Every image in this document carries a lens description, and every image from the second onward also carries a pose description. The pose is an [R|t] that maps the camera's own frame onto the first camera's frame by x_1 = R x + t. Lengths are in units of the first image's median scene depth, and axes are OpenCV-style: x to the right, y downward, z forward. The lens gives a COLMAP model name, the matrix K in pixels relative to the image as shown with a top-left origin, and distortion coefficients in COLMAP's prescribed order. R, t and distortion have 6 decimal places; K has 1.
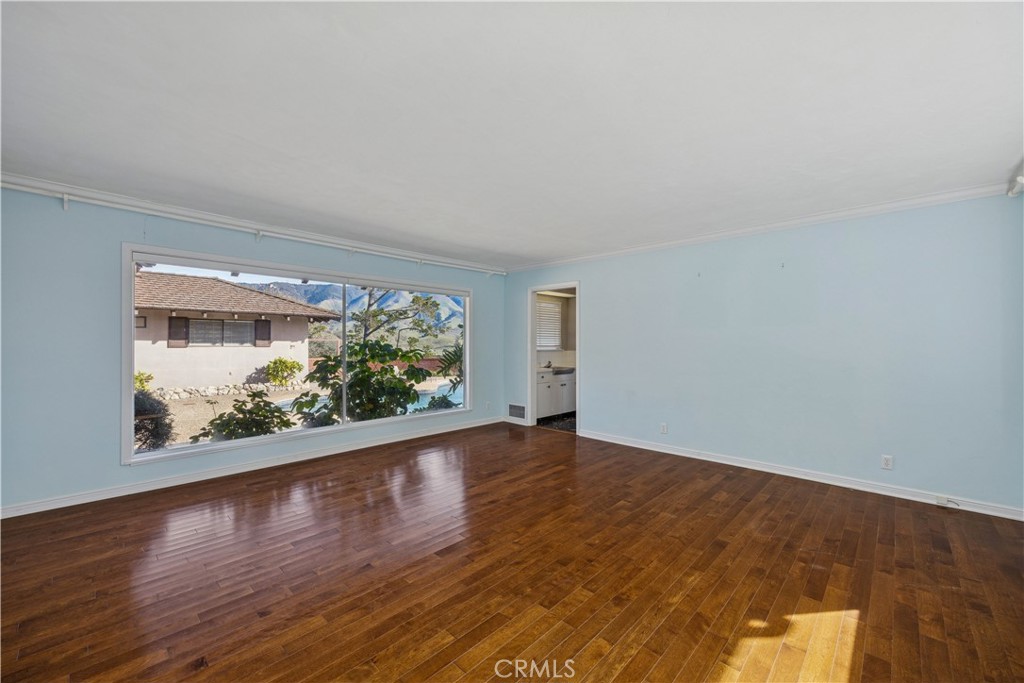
lens RADIAL K [[408.4, 0, 508.5], [0, 408.4, 342.9], [0, 0, 1]] dist [0.011048, -0.000085]
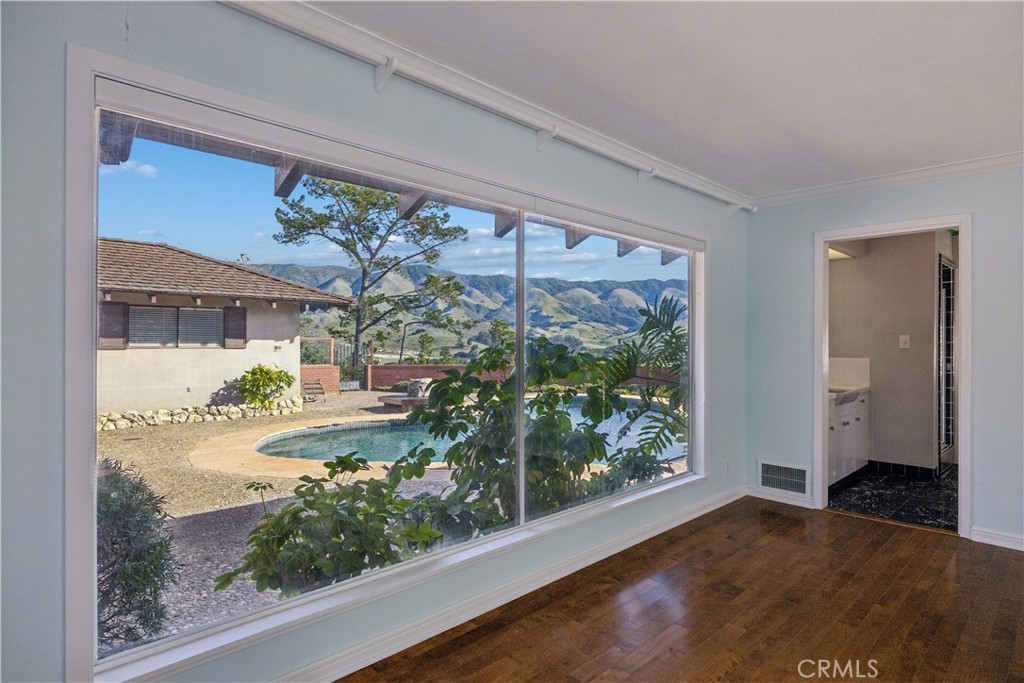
lens RADIAL K [[552.1, 0, 507.5], [0, 552.1, 342.1], [0, 0, 1]] dist [-0.003651, -0.000663]
pose [[0.999438, 0.002014, -0.033457, -0.309476], [-0.002072, 0.999996, -0.001693, -0.000270], [0.033453, 0.001762, 0.999439, 0.310738]]
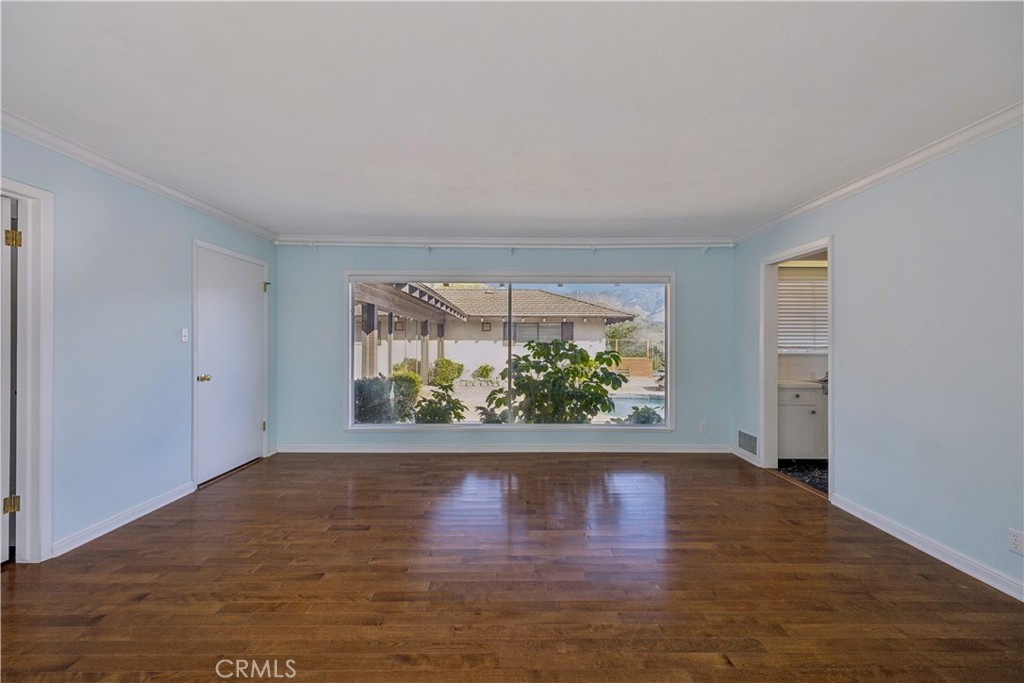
lens RADIAL K [[410.4, 0, 515.7], [0, 410.4, 341.7], [0, 0, 1]] dist [0.009799, -0.000137]
pose [[0.698807, -0.000602, -0.715310, 0.249855], [-0.001293, 0.999997, -0.002104, 0.000437], [0.715309, 0.002395, 0.698804, 0.245587]]
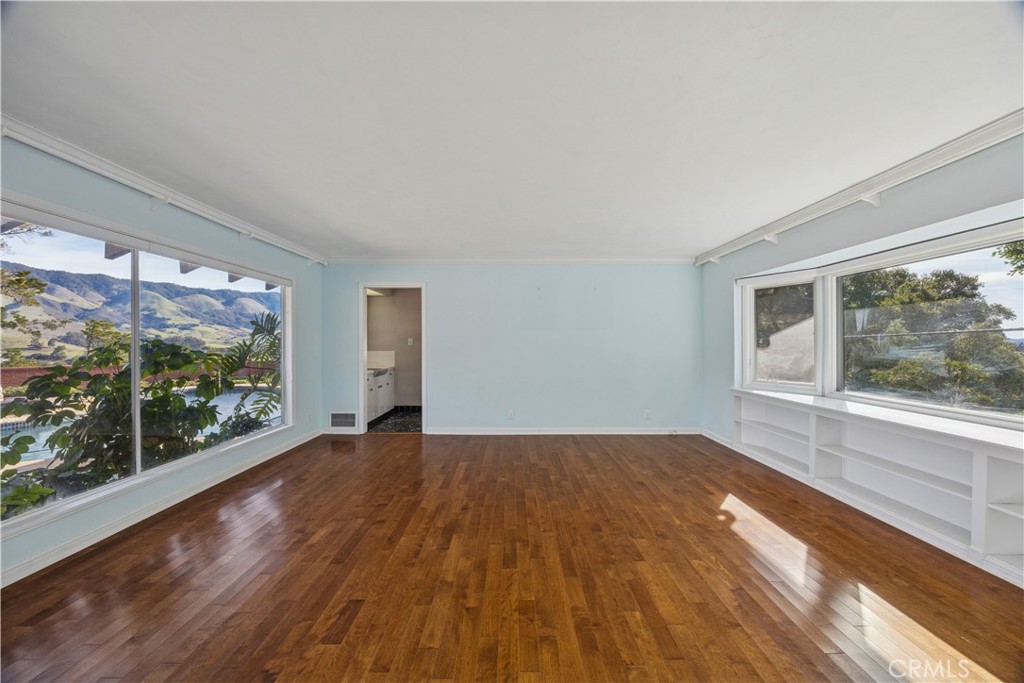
lens RADIAL K [[391.4, 0, 510.0], [0, 391.4, 344.7], [0, 0, 1]] dist [0.000191, -0.000207]
pose [[0.722648, -0.005830, 0.691192, -0.314321], [0.002729, 0.999981, 0.005581, -0.000598], [-0.691211, -0.002147, 0.722650, 0.138165]]
